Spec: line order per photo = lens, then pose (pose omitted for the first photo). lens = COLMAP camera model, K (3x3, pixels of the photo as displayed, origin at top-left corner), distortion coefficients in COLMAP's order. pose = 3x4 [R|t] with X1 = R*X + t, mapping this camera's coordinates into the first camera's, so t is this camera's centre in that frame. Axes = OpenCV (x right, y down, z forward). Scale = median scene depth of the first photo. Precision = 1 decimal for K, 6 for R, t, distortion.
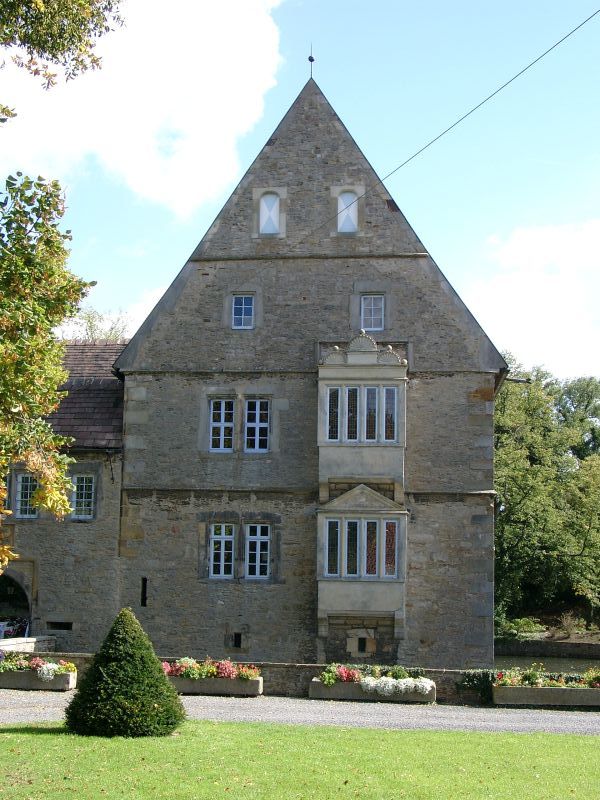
lens RADIAL K [[1159.0, 0, 278.9], [0, 1159.0, 404.3], [0, 0, 1]] dist [-0.044571, 0.053448]
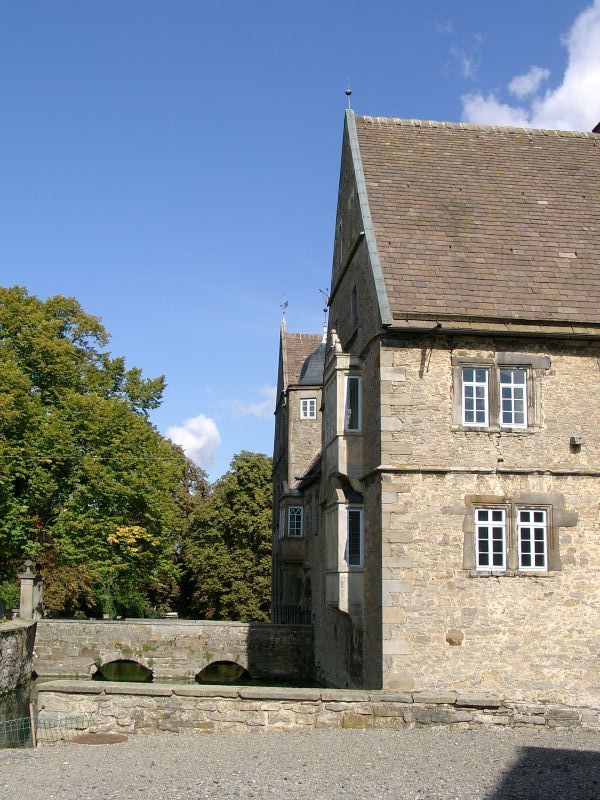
lens RADIAL K [[989.0, 0, 280.7], [0, 989.0, 399.8], [0, 0, 1]] dist [-0.086162, 0.084526]
pose [[0.202748, -0.207855, -0.956917, 0.892060], [0.148354, 0.972453, -0.179797, 0.148020], [0.967928, -0.105509, 0.227999, 0.740790]]
